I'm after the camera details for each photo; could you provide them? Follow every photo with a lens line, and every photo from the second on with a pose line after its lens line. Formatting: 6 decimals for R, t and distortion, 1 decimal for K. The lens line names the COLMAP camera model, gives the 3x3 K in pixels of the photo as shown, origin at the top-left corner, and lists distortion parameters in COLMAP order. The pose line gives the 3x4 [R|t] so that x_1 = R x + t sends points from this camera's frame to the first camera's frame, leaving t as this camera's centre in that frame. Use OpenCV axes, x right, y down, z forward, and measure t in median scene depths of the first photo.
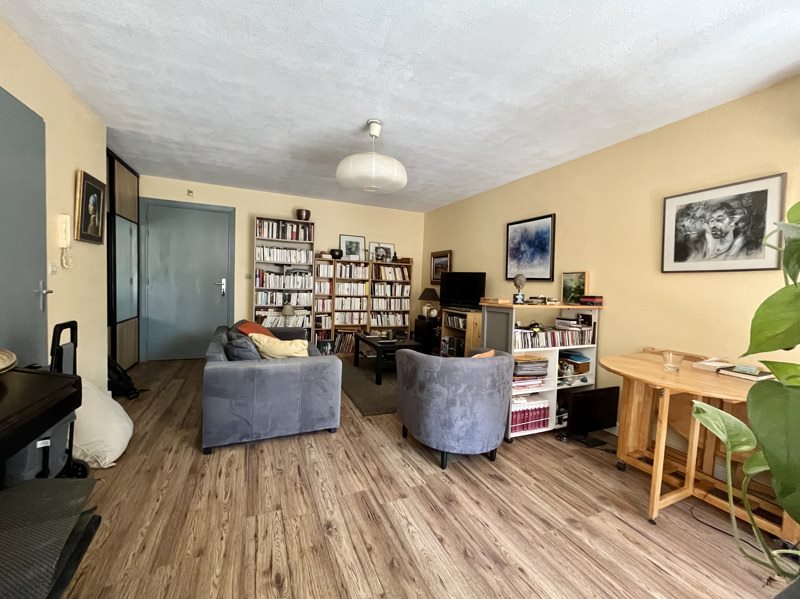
lens RADIAL K [[326.6, 0, 398.7], [0, 326.6, 294.8], [0, 0, 1]] dist [-0.001025, -0.000023]
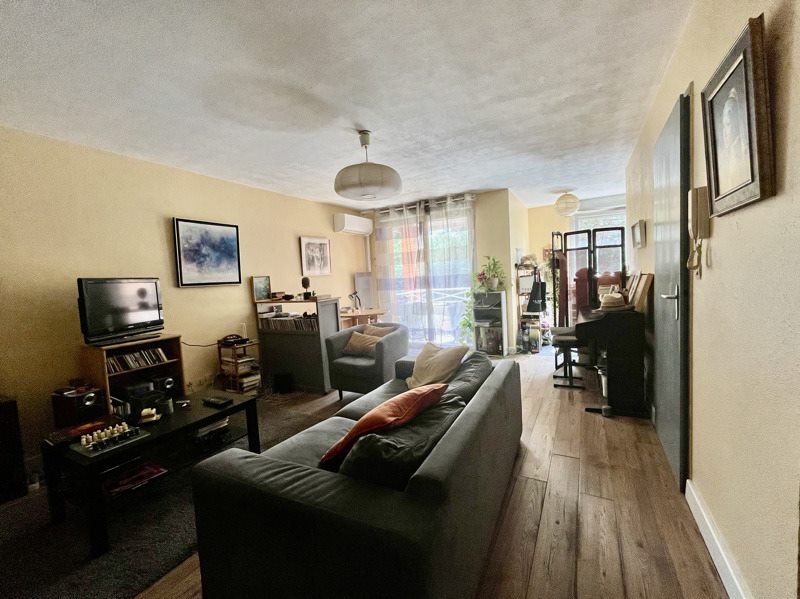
lens RADIAL K [[326.6, 0, 401.3], [0, 326.6, 296.3], [0, 0, 1]] dist [-0.001025, -0.000023]
pose [[-0.593866, -0.046055, 0.803244, -0.729173], [0.068882, 0.991784, 0.107792, -0.079618], [-0.801610, 0.119343, -0.585815, 1.150822]]
